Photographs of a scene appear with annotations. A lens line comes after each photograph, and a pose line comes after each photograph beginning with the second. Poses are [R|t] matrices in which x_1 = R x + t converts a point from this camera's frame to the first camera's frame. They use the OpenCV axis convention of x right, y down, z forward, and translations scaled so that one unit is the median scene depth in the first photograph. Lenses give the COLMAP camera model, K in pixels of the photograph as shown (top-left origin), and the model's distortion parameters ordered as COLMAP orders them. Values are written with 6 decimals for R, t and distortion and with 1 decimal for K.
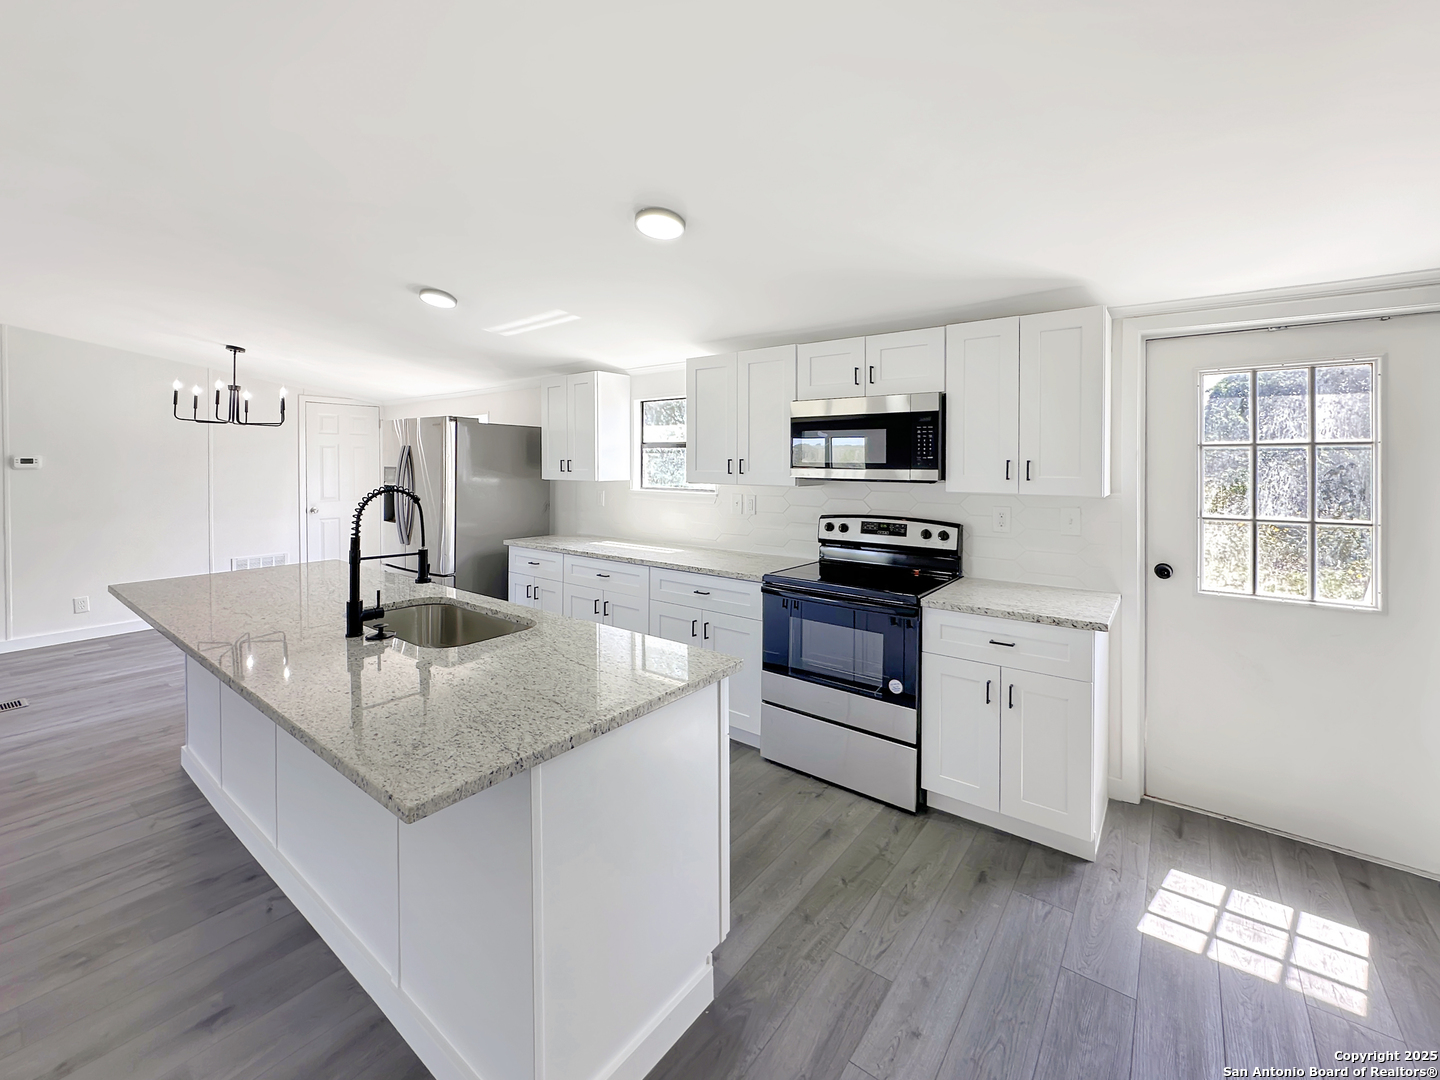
lens RADIAL K [[599.1, 0, 721.2], [0, 599.1, 469.6], [0, 0, 1]] dist [-0.000610, -0.000466]
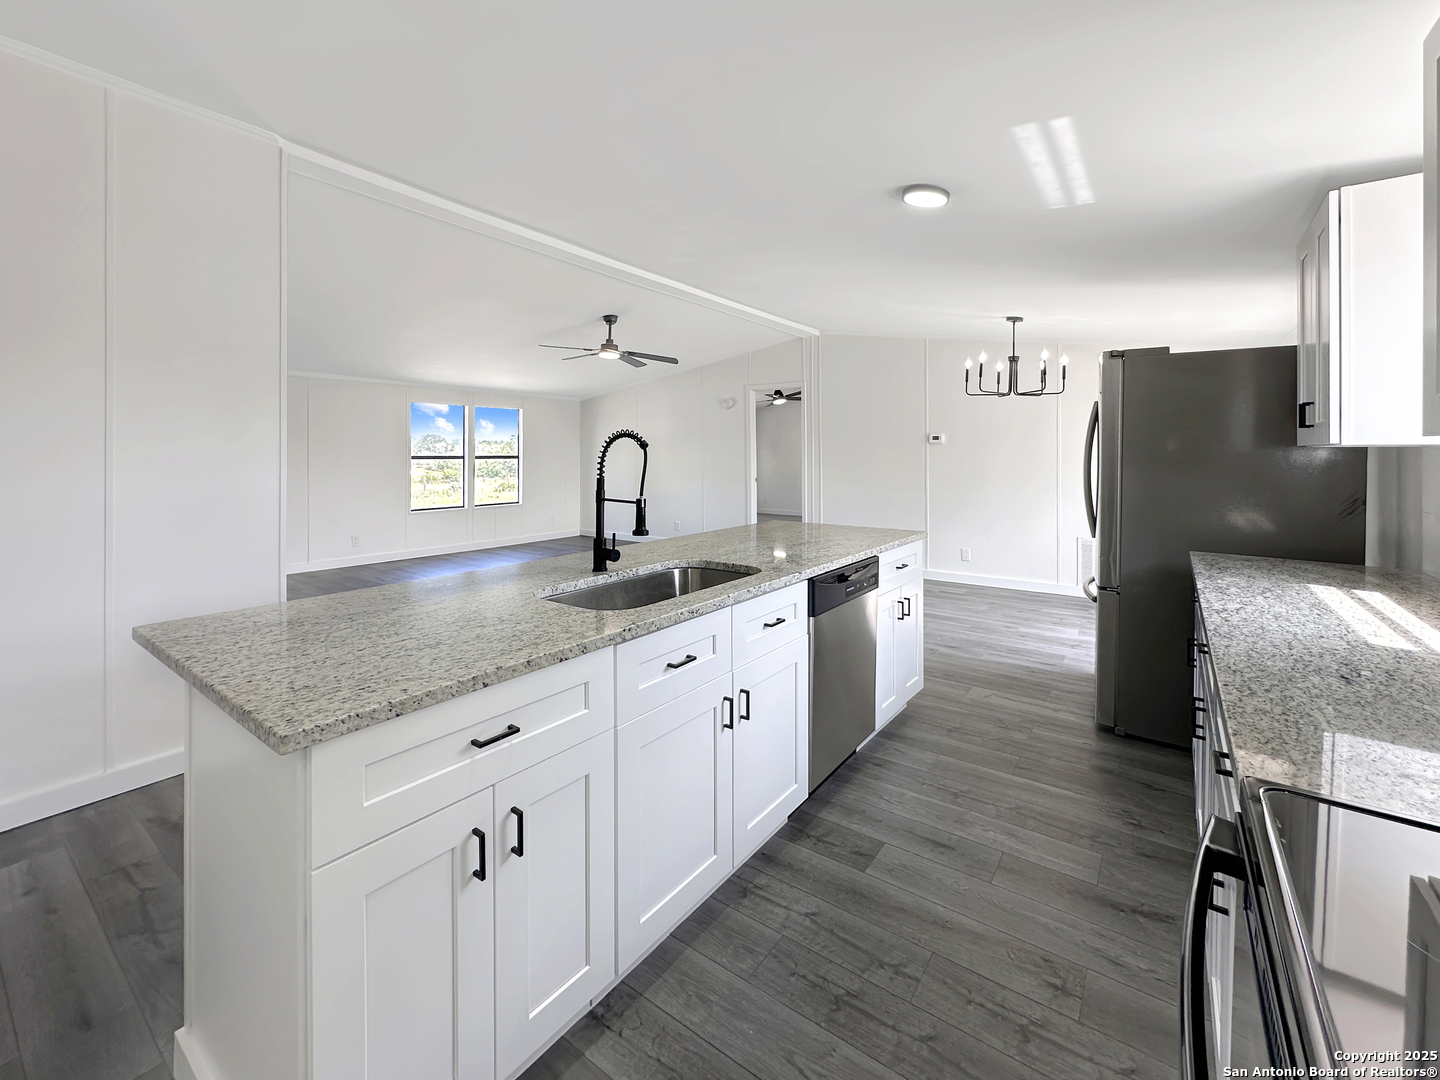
lens RADIAL K [[616.8, 0, 717.7], [0, 616.8, 453.9], [0, 0, 1]] dist [-0.005042, 0.000043]
pose [[0.022918, 0.000277, -0.999737, 0.372294], [-0.013593, 0.999908, -0.000035, 0.053201], [0.999645, 0.013590, 0.022919, 0.909902]]
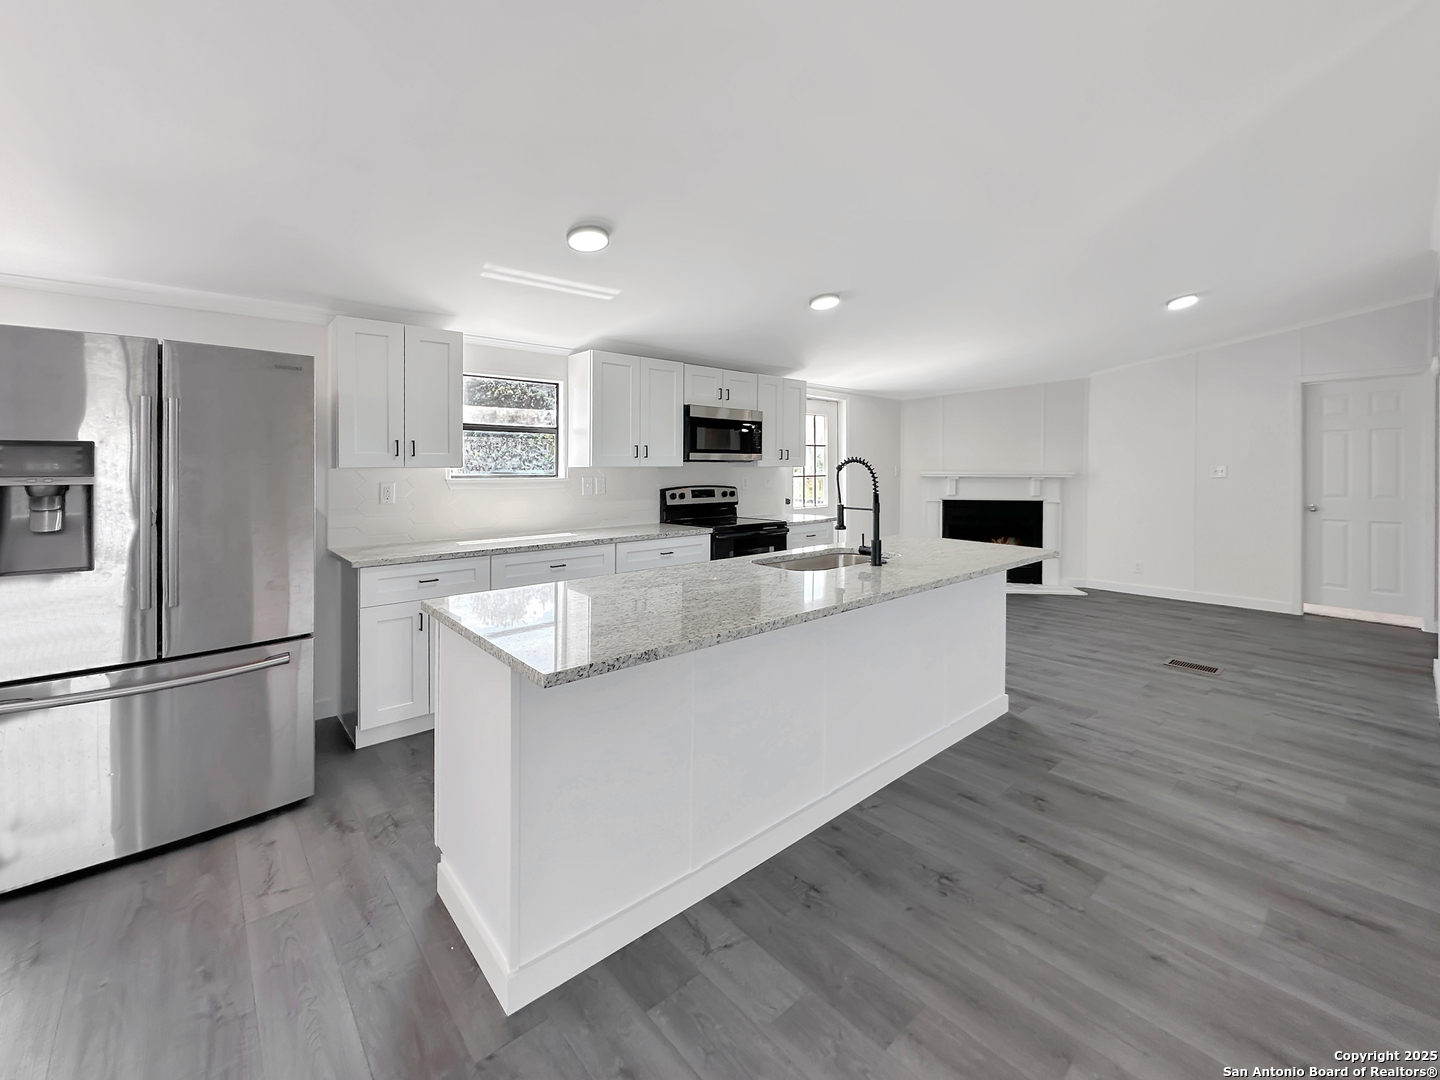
lens RADIAL K [[614.2, 0, 719.5], [0, 614.2, 469.6], [0, 0, 1]] dist [-0.000409, 0.000327]
pose [[0.190360, -0.011077, 0.981652, -1.580255], [0.011897, 0.999889, 0.008975, 0.030250], [-0.981642, 0.009970, 0.190470, 0.827289]]
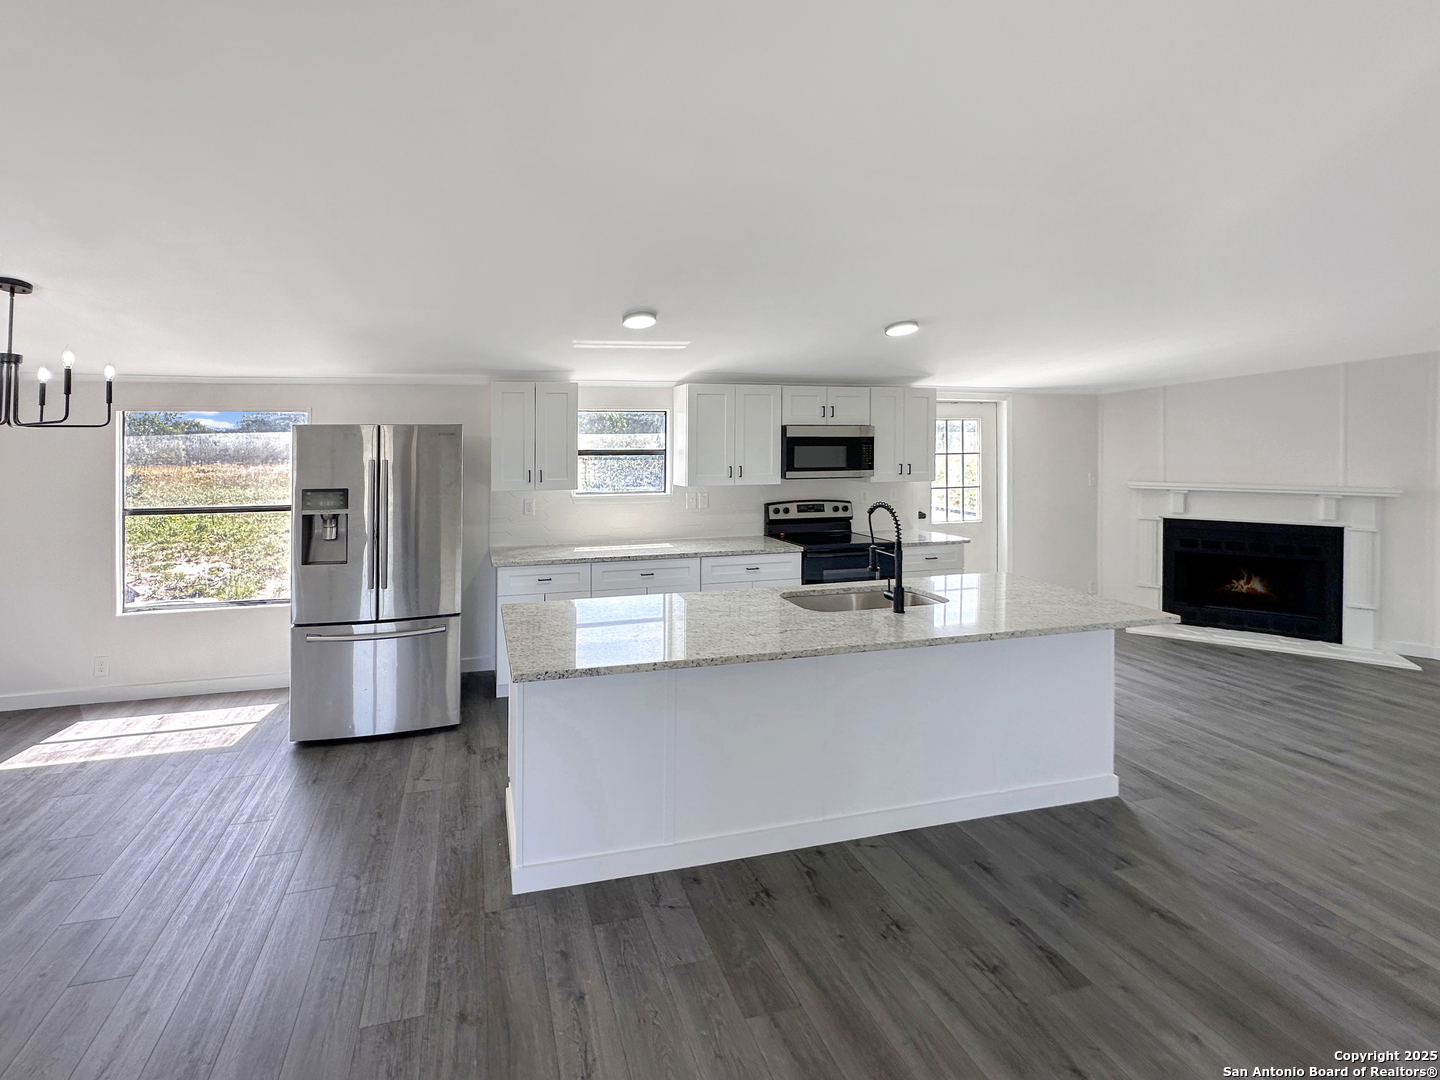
lens RADIAL K [[636.1, 0, 613.3], [0, 636.1, 441.8], [0, 0, 1]] dist [0.001185, -0.000124]
pose [[0.636274, -0.008362, 0.771418, -1.662934], [0.016796, 0.999854, -0.003016, -0.096770], [-0.771280, 0.014876, 0.636322, 0.429641]]
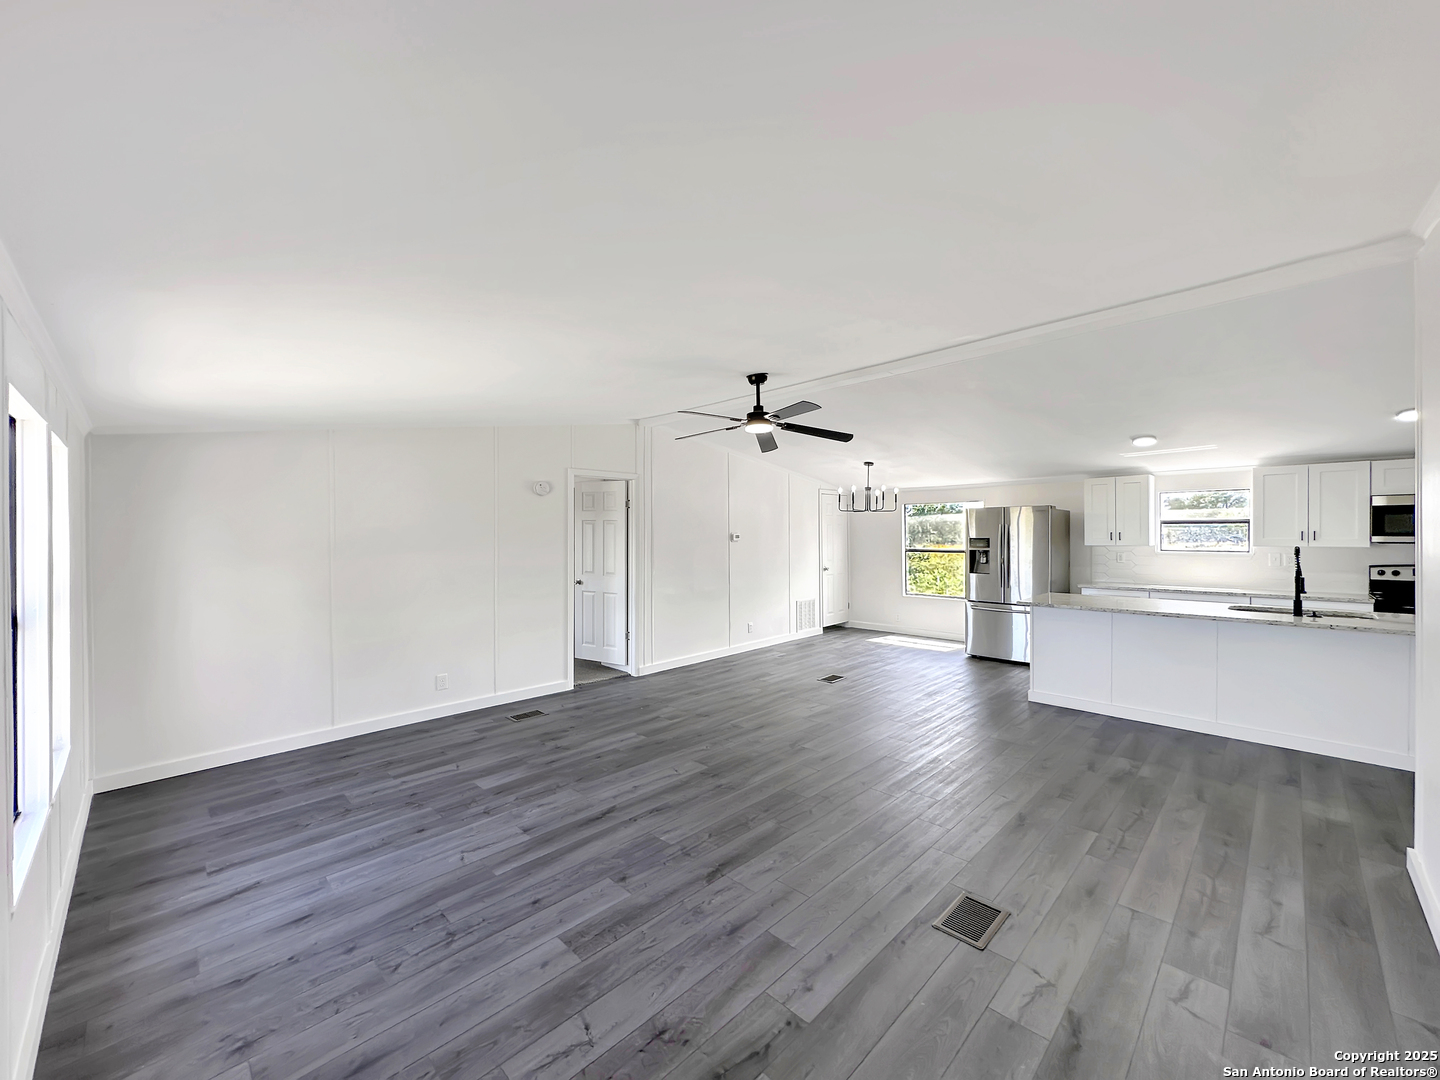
lens RADIAL K [[583.6, 0, 719.0], [0, 583.6, 527.5], [0, 0, 1]] dist [-0.003318, -0.000326]
pose [[0.992376, -0.010609, -0.122789, -1.857522], [0.008027, 0.999737, -0.021505, -0.008566], [0.122985, 0.020356, 0.992200, -1.032614]]
